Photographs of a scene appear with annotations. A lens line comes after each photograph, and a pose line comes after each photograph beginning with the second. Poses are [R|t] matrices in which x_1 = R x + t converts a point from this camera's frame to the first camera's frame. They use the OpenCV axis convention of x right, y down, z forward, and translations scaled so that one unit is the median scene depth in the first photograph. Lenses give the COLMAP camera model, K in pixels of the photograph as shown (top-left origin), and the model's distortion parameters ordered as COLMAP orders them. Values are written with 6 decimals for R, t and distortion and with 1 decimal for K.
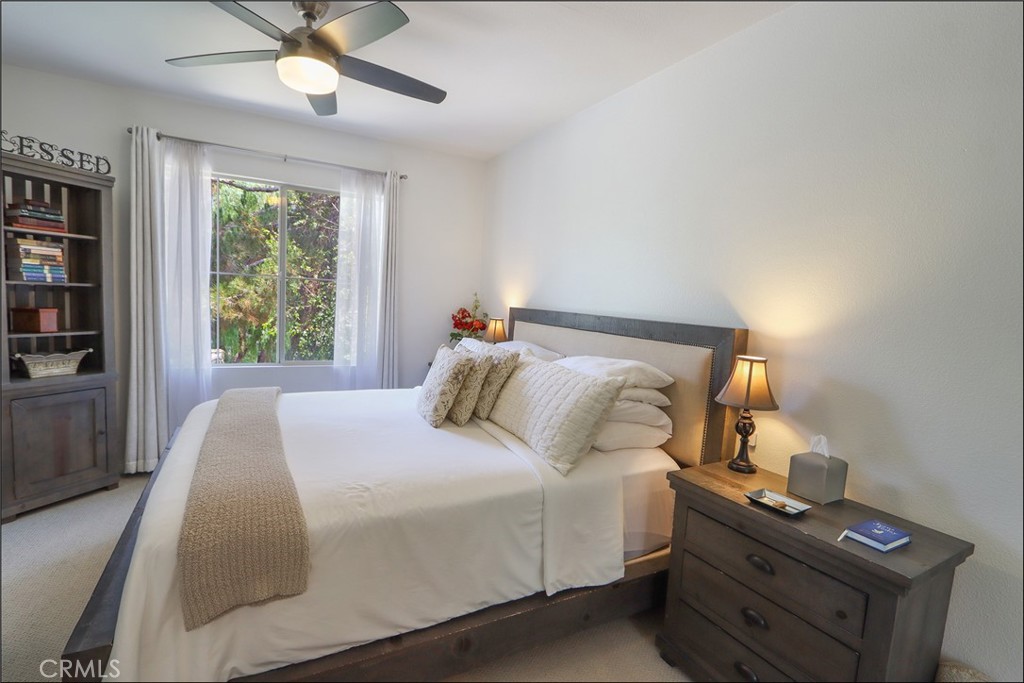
lens RADIAL K [[481.7, 0, 514.5], [0, 481.7, 341.3], [0, 0, 1]] dist [-0.017749, 0.002799]
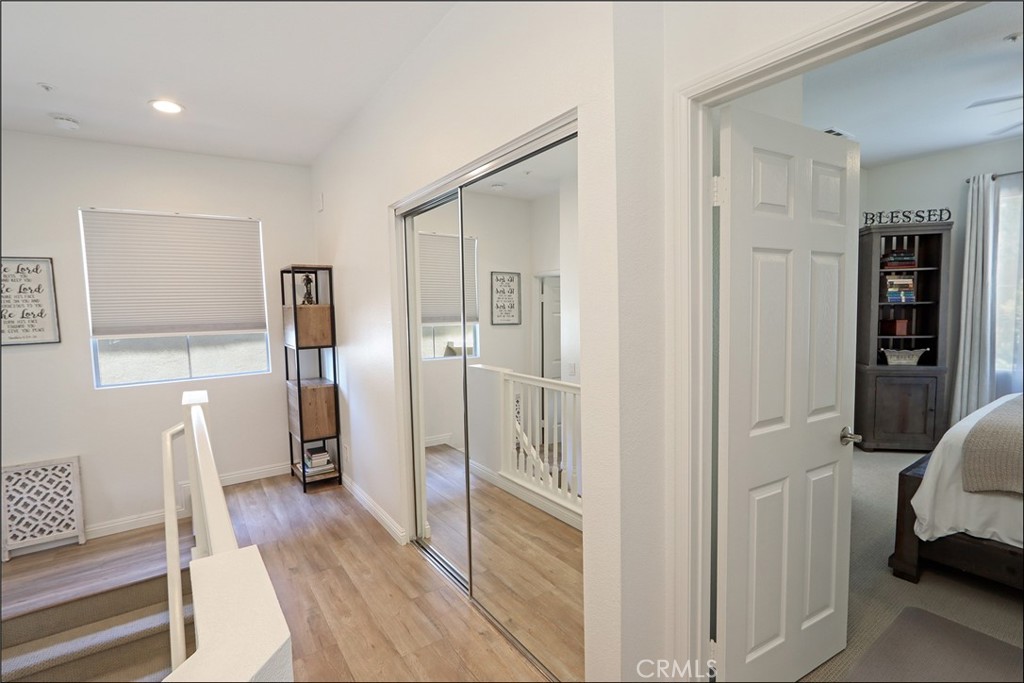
lens RADIAL K [[481.7, 0, 510.5], [0, 481.7, 340.4], [0, 0, 1]] dist [-0.017749, 0.002799]
pose [[0.112162, 0.012679, -0.993609, 0.374991], [-0.063014, 0.997997, 0.005622, 0.065061], [0.991690, 0.061981, 0.112737, -0.389985]]
